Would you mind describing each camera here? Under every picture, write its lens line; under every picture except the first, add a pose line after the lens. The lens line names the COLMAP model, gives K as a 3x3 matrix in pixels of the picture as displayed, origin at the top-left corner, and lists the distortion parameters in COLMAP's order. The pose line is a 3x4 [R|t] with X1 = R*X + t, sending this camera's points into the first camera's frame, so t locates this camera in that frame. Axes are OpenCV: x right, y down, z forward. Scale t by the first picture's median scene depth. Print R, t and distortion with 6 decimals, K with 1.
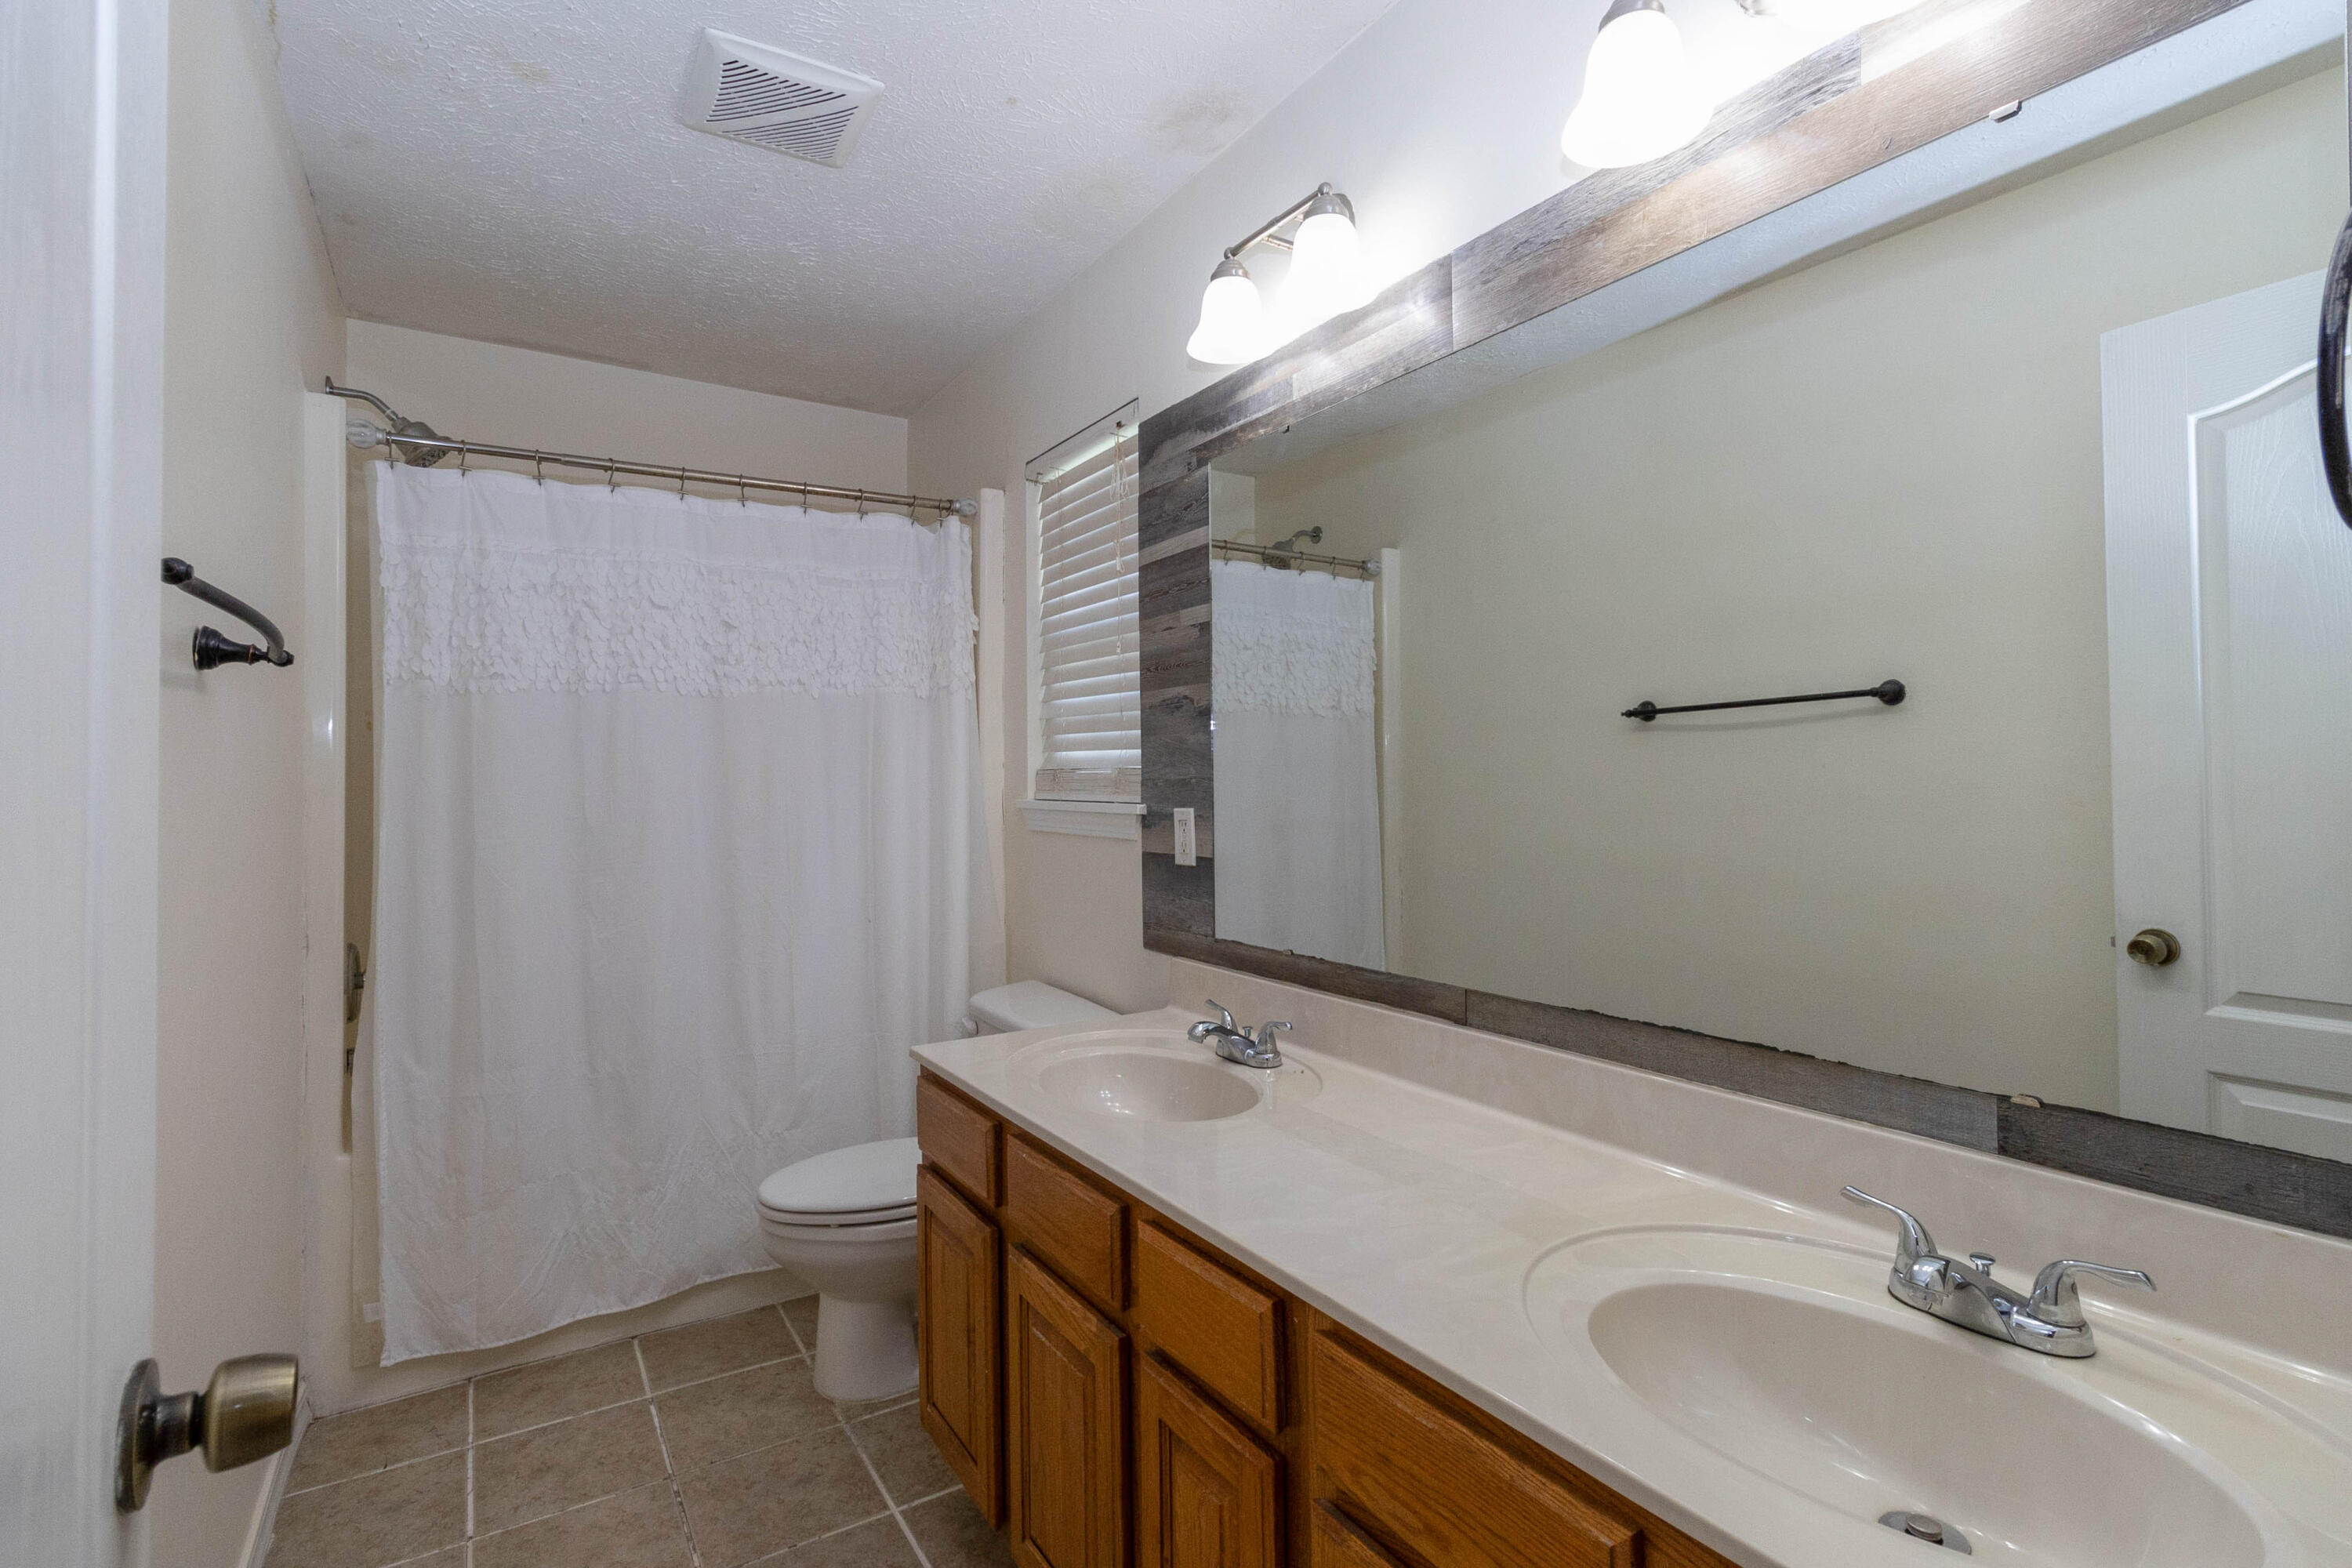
lens RADIAL K [[1081.3, 0, 1176.9], [0, 1081.3, 758.2], [0, 0, 1]] dist [0.002295, -0.000304]
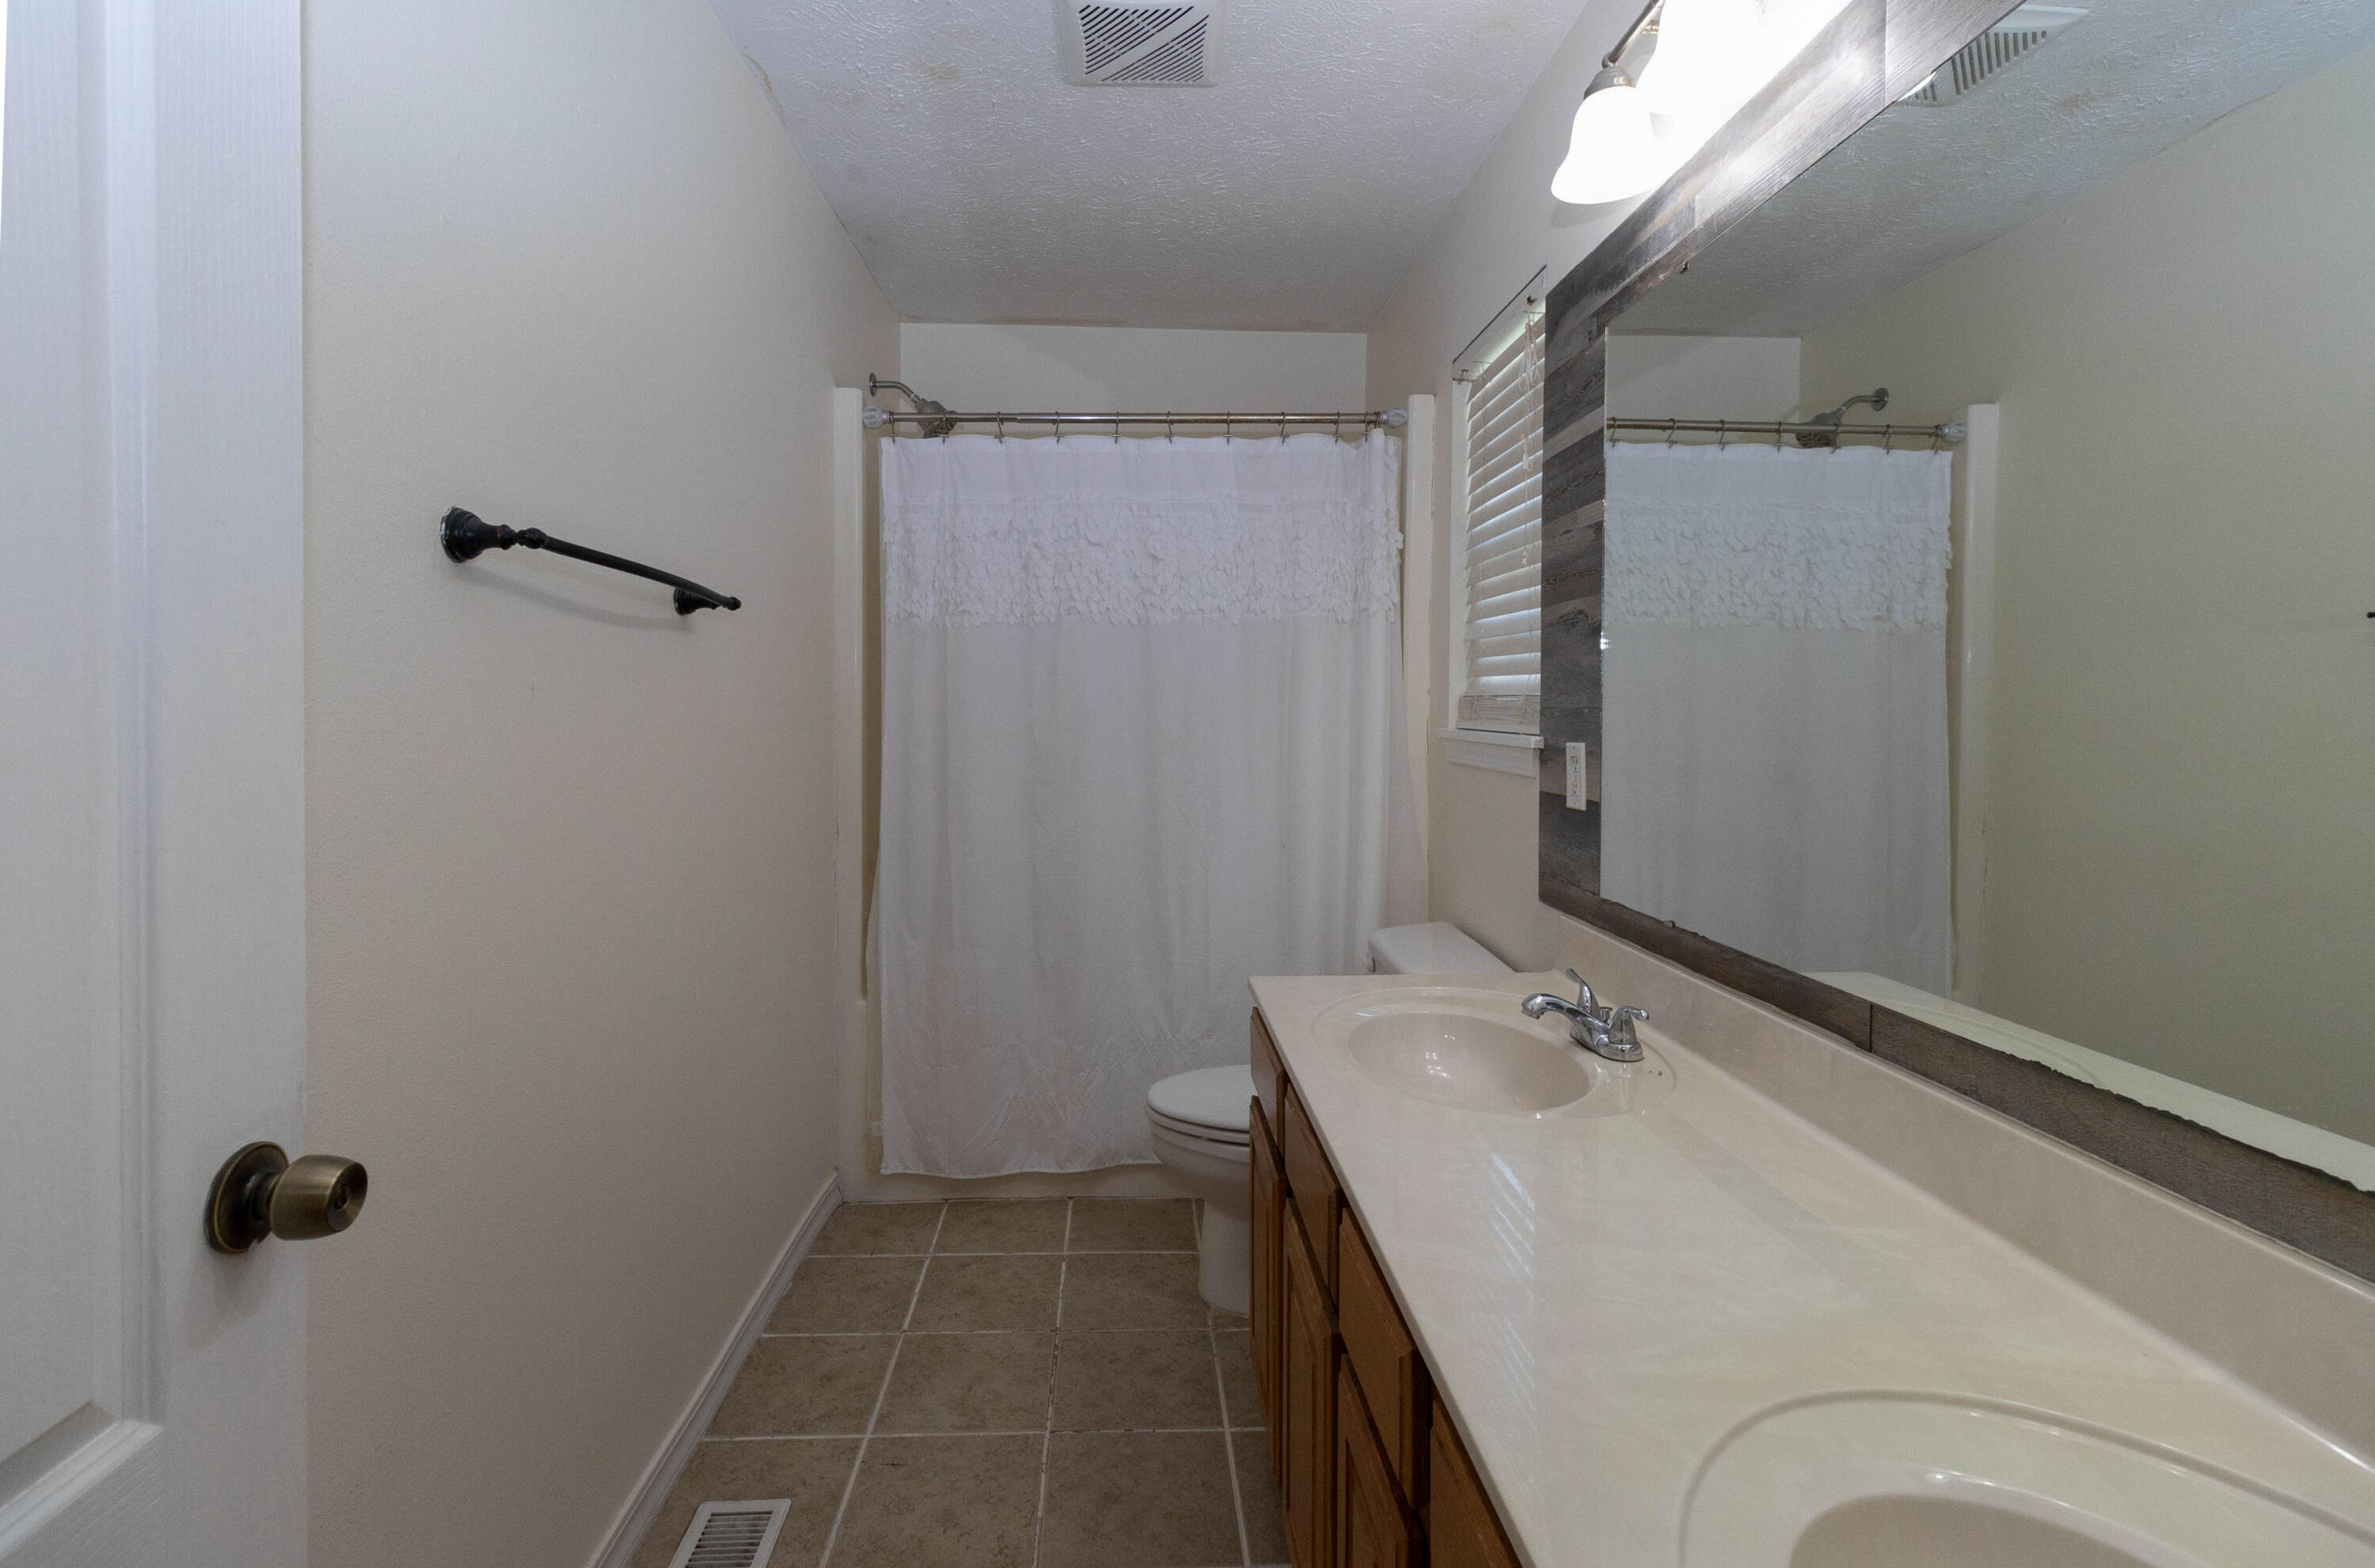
lens RADIAL K [[1085.1, 0, 1180.6], [0, 1085.1, 725.2], [0, 0, 1]] dist [0.004023, 0.000349]
pose [[0.867883, 0.020036, -0.496364, 0.151090], [-0.000829, 0.999243, 0.038886, -0.000463], [0.496768, -0.033337, 0.867243, 0.096084]]
